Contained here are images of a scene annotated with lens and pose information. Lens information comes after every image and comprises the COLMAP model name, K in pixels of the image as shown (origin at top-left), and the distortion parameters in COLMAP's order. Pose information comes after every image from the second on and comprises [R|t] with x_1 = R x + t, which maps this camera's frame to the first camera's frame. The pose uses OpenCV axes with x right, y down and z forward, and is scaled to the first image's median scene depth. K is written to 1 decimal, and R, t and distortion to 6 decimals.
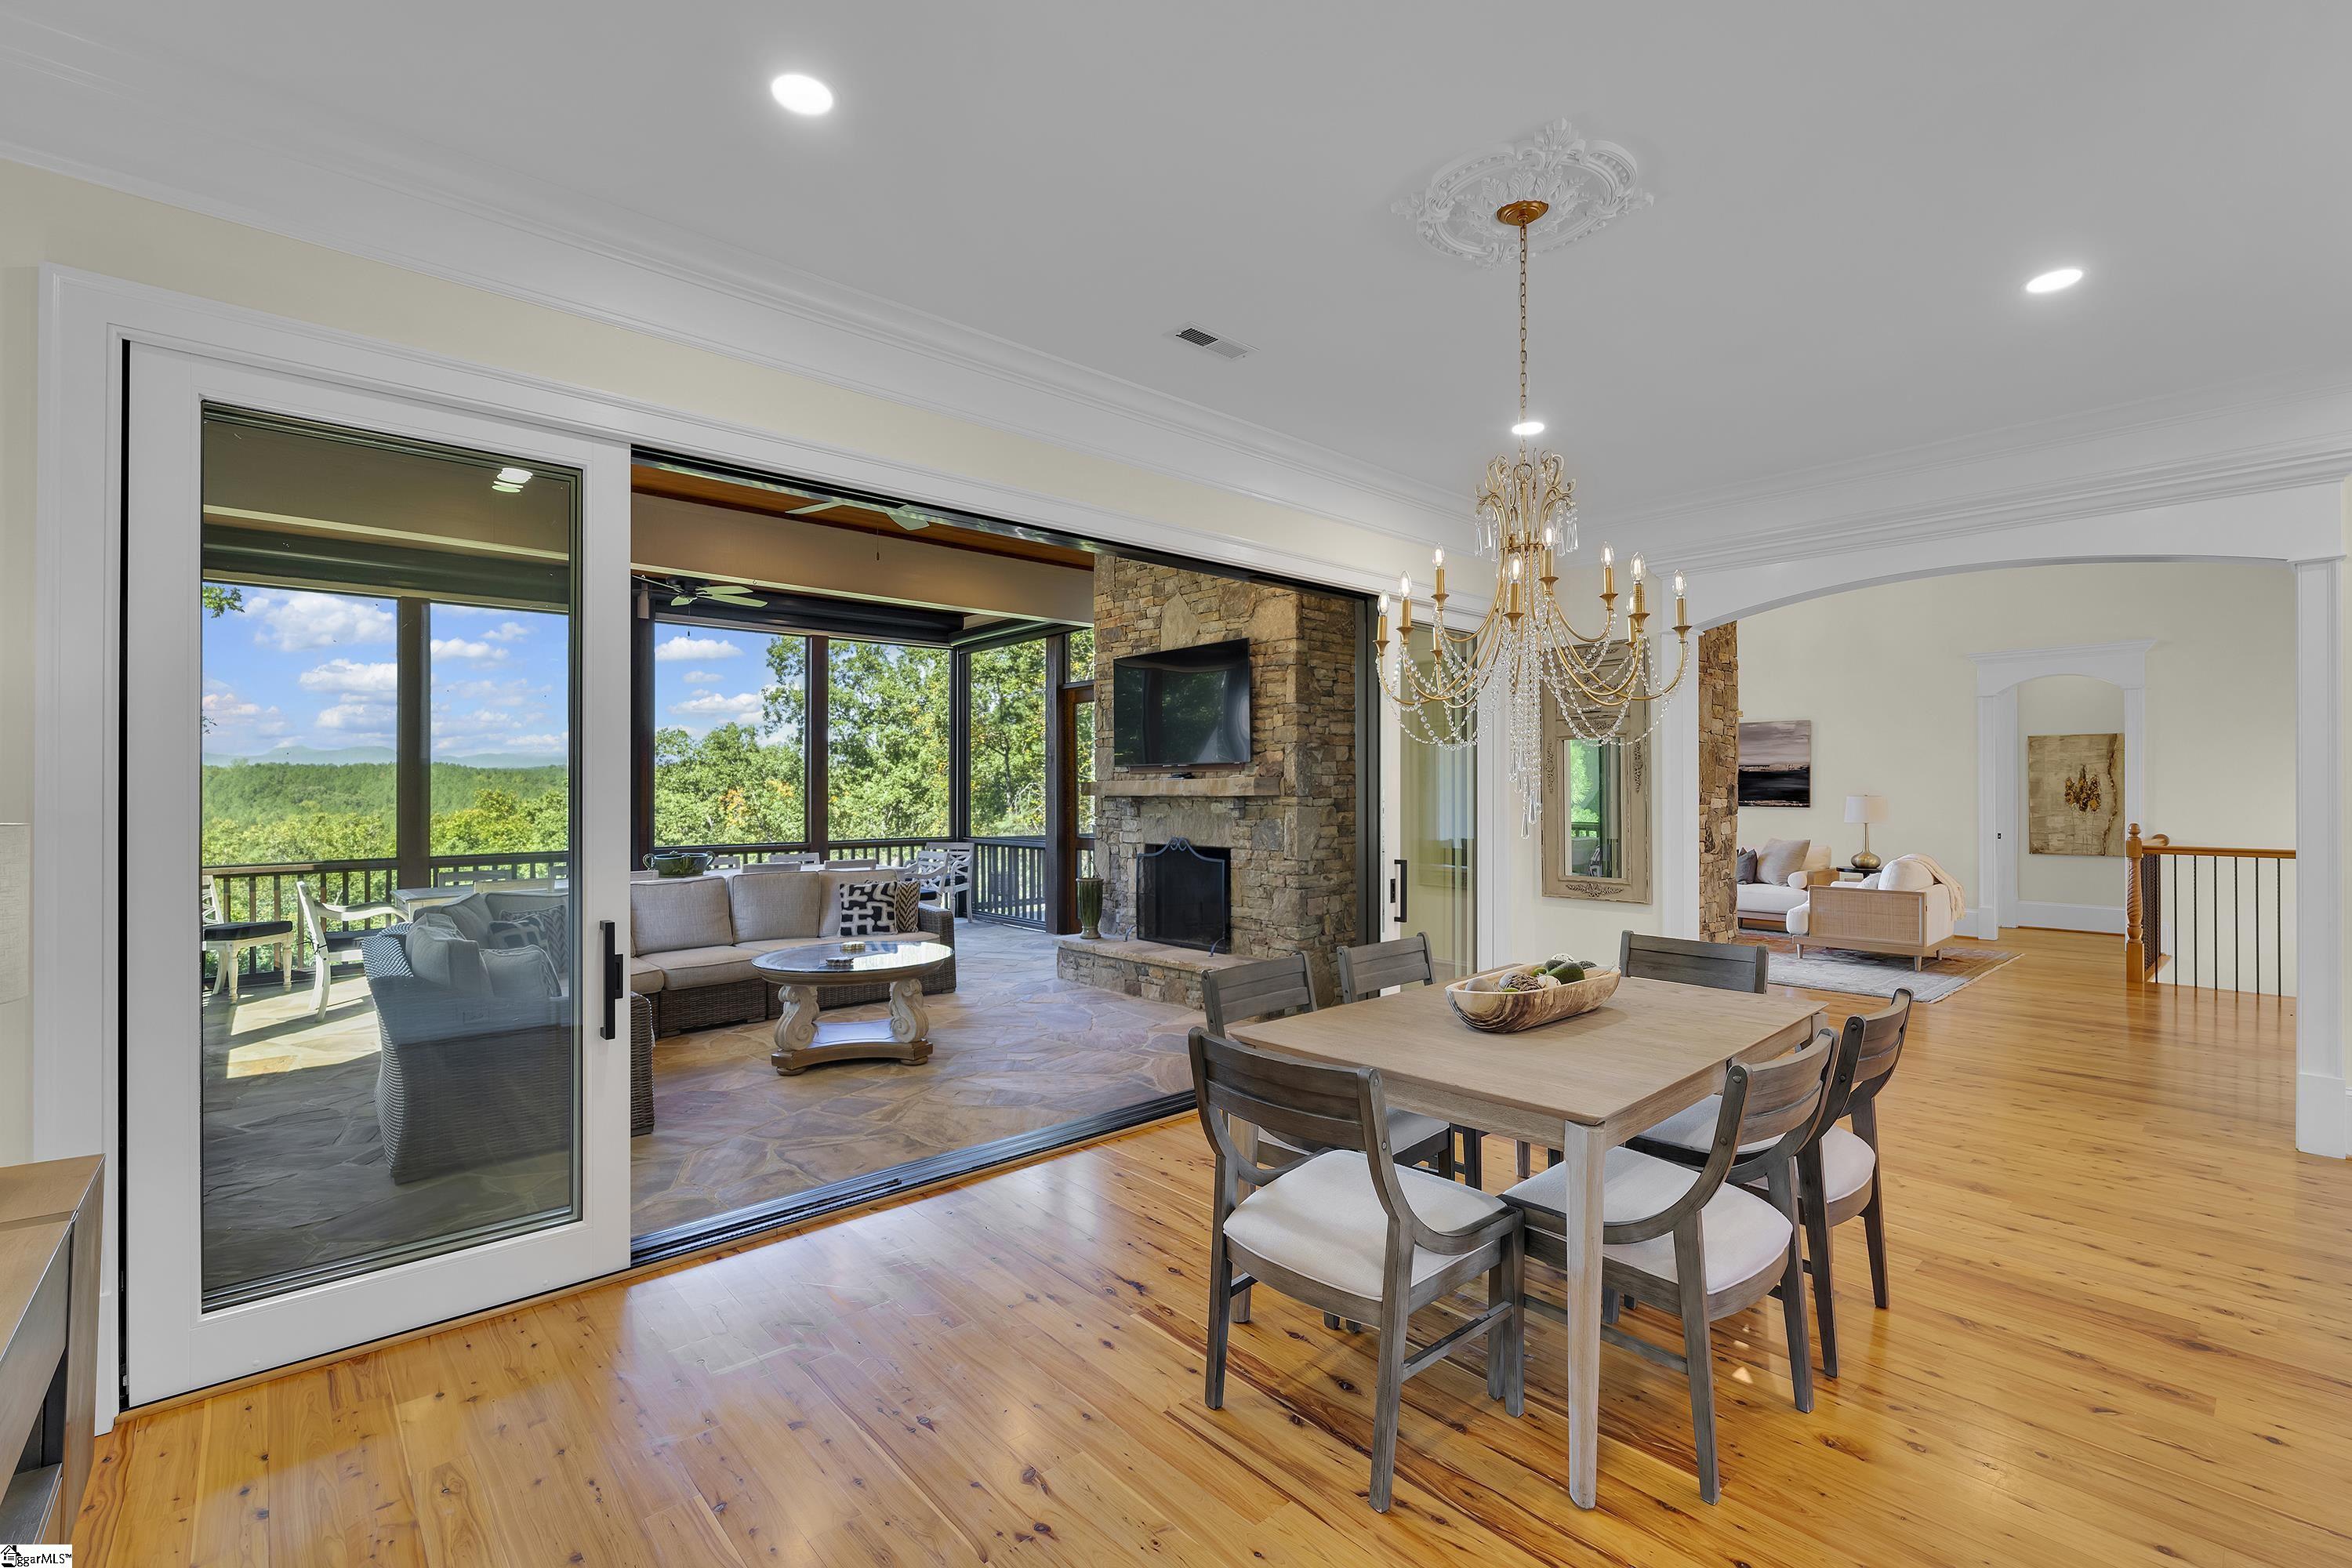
lens RADIAL K [[1031.1, 0, 1174.2], [0, 1031.1, 788.6], [0, 0, 1]] dist [-0.002477, -0.000164]
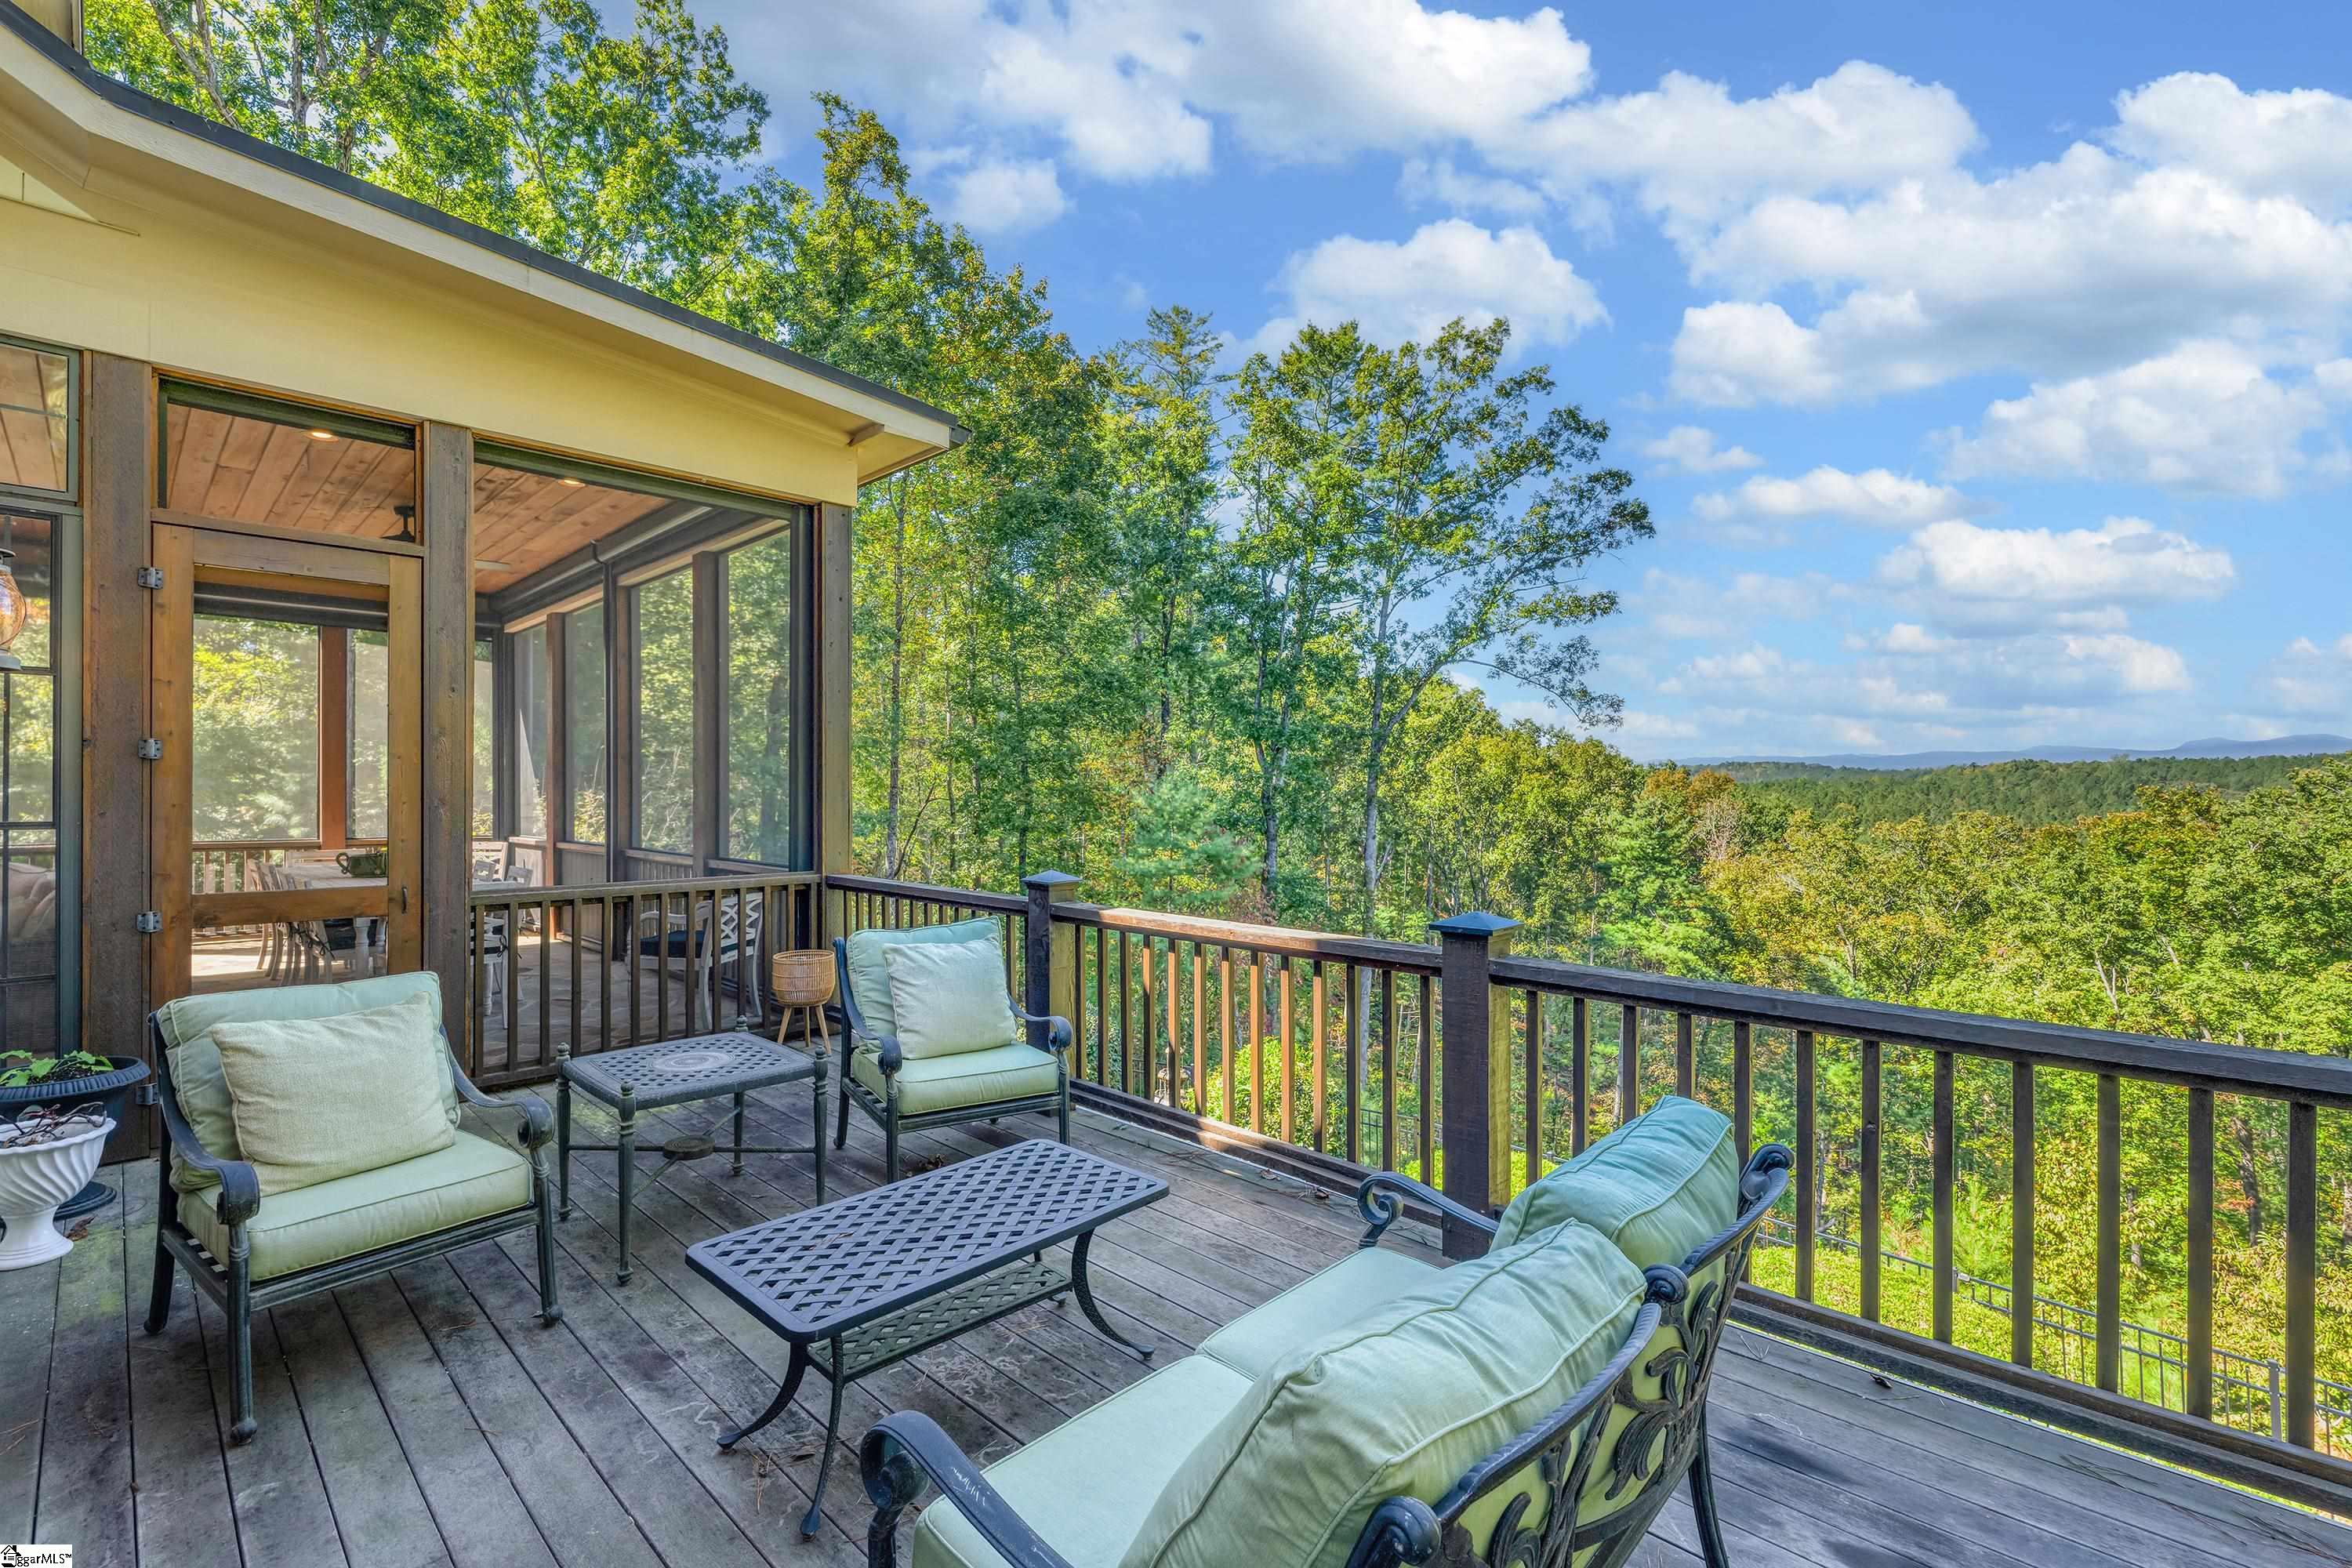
lens RADIAL K [[1038.6, 0, 1123.8], [0, 1038.6, 785.9], [0, 0, 1]] dist [-0.001654, 0.000560]
pose [[0.052131, 0.003548, -0.998634, 0.506339], [-0.003073, 0.999990, 0.003392, 0.002694], [0.998636, 0.002892, 0.052142, 1.827113]]
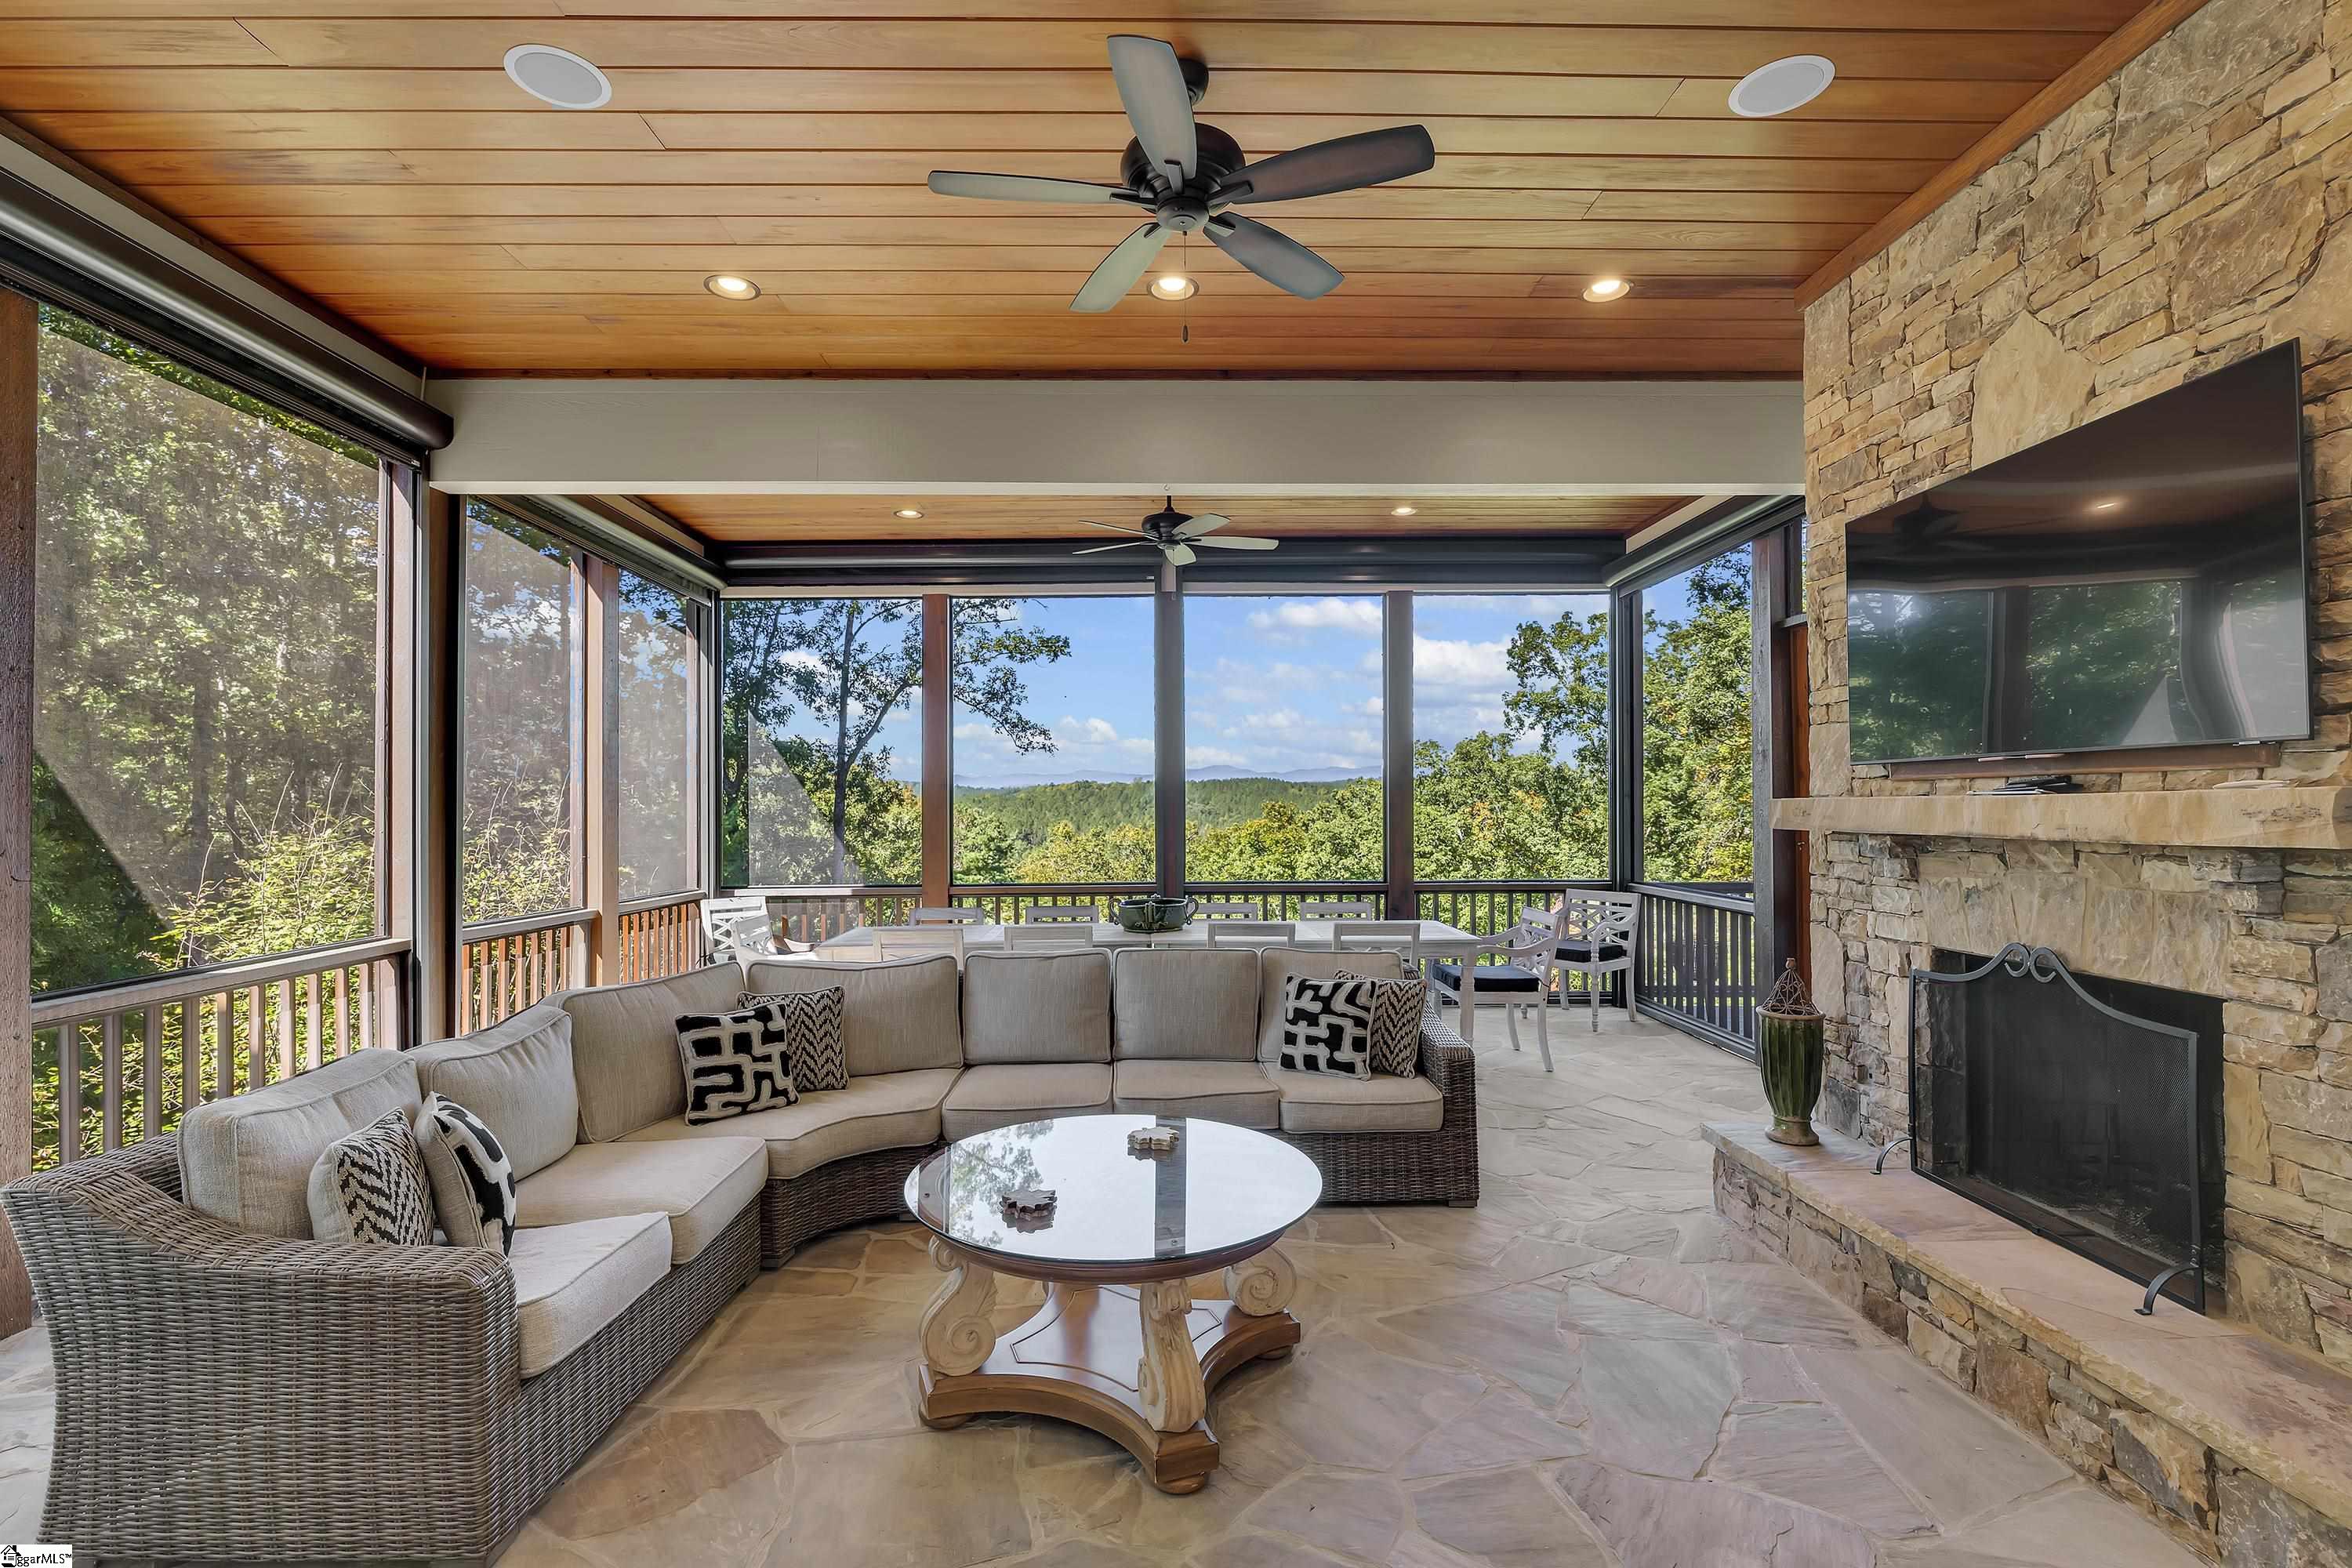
lens RADIAL K [[1070.3, 0, 1164.7], [0, 1070.3, 792.1], [0, 0, 1]] dist [-0.001540, -0.000313]
pose [[0.754461, -0.006917, -0.656308, 0.023202], [0.002369, 0.999967, -0.007815, -0.007269], [0.656340, 0.004341, 0.754453, 0.497536]]
